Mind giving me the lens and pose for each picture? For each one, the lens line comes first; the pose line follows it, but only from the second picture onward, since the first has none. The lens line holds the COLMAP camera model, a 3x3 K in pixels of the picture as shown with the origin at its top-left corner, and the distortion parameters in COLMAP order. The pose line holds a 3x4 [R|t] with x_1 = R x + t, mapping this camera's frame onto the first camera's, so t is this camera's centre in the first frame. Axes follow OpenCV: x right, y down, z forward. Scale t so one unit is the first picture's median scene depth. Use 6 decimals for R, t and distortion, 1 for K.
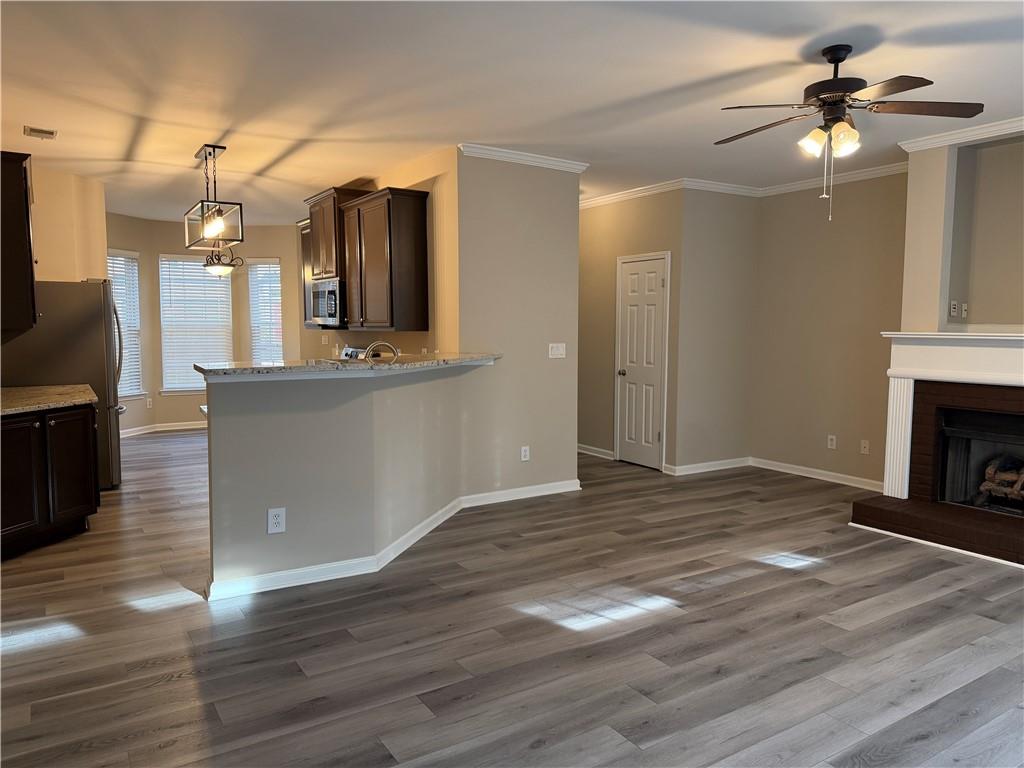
lens RADIAL K [[723.1, 0, 511.2], [0, 723.1, 386.3], [0, 0, 1]] dist [0.064376, -0.084520]
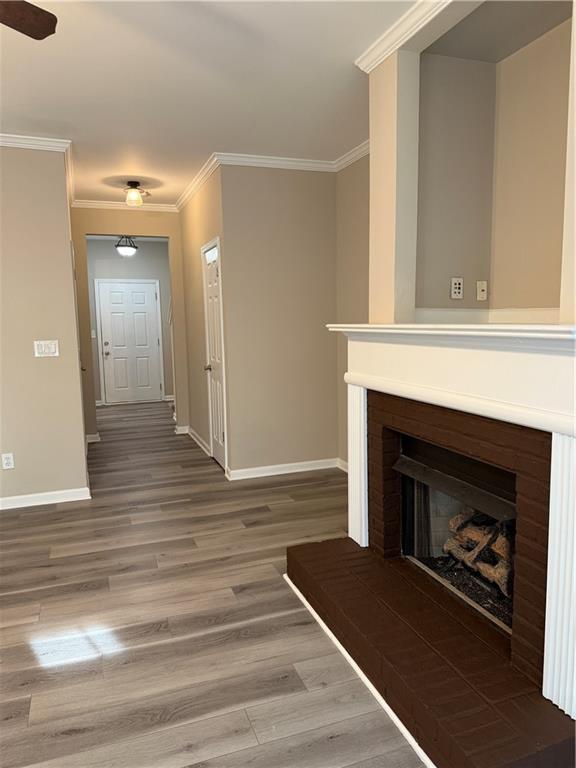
lens RADIAL K [[542.3, 0, 289.4], [0, 542.3, 378.3], [0, 0, 1]] dist [0.064376, -0.084520]
pose [[0.974494, 0.001859, -0.224408, 0.678711], [0.004076, 0.999654, 0.025982, -0.037721], [0.224379, -0.026234, 0.974149, 0.513830]]
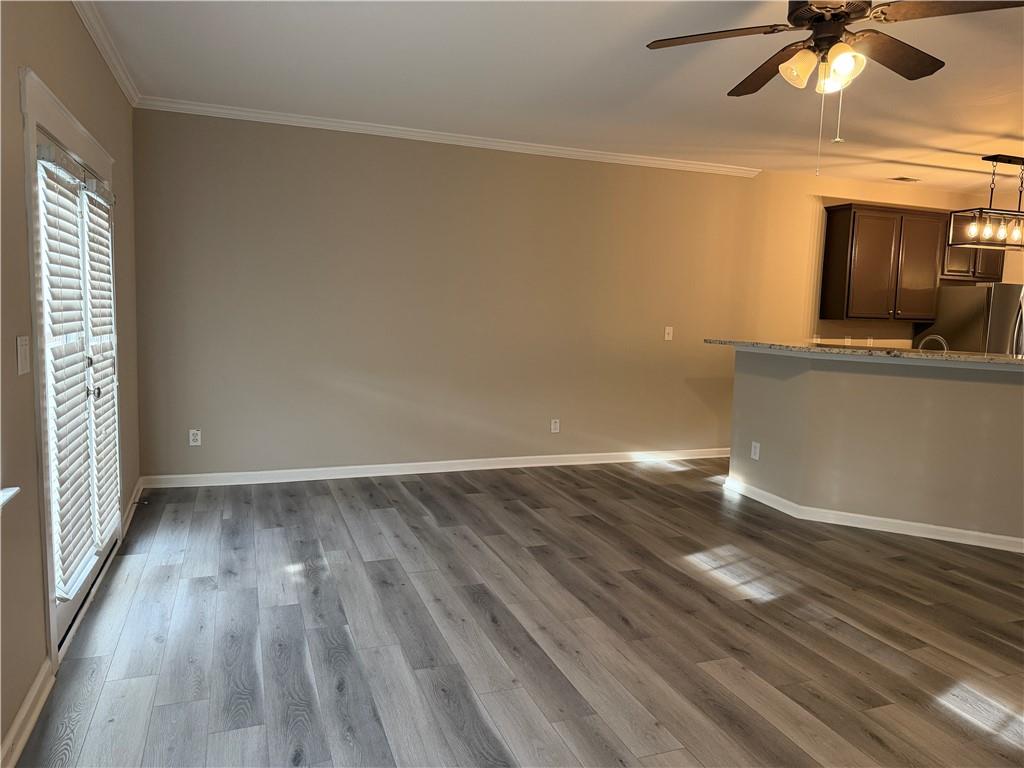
lens RADIAL K [[723.1, 0, 509.4], [0, 723.1, 386.5], [0, 0, 1]] dist [0.064376, -0.084520]
pose [[-0.218736, 0.099660, -0.970682, 0.984866], [-0.117266, 0.984877, 0.127542, -0.055338], [0.968712, 0.141726, -0.203741, 0.681458]]
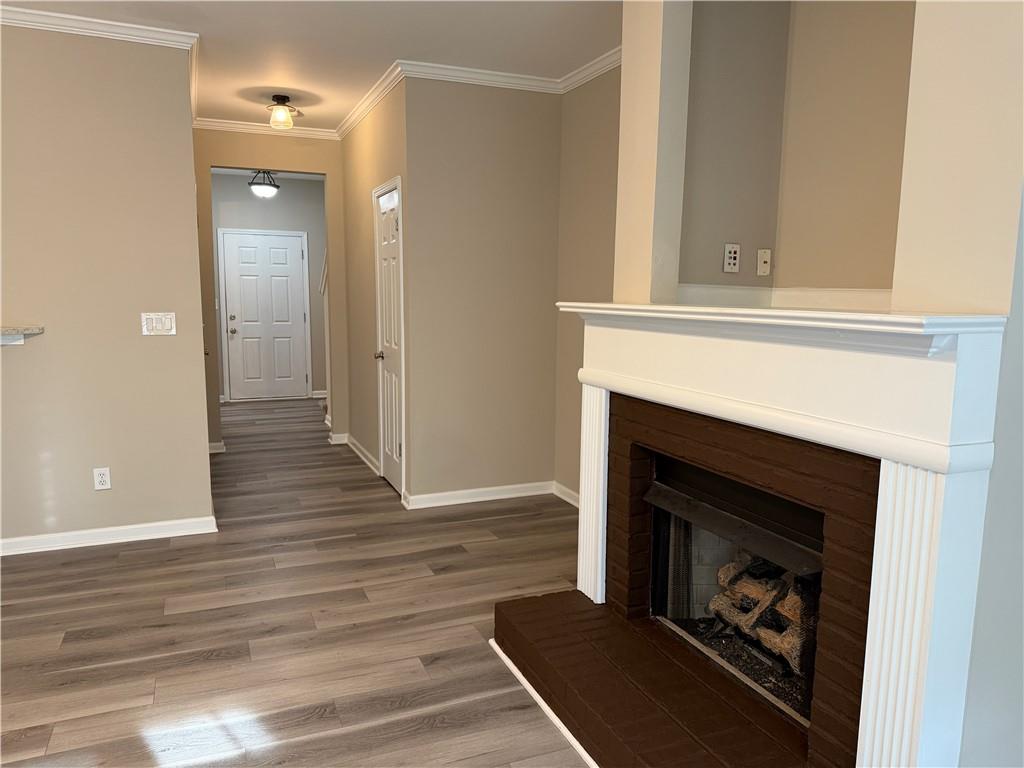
lens RADIAL K [[723.1, 0, 507.4], [0, 723.1, 384.4], [0, 0, 1]] dist [0.064376, -0.084520]
pose [[0.983768, 0.028553, -0.177157, 0.648742], [-0.020822, 0.998754, 0.045348, -0.040837], [0.178231, -0.040923, 0.983137, 0.522163]]
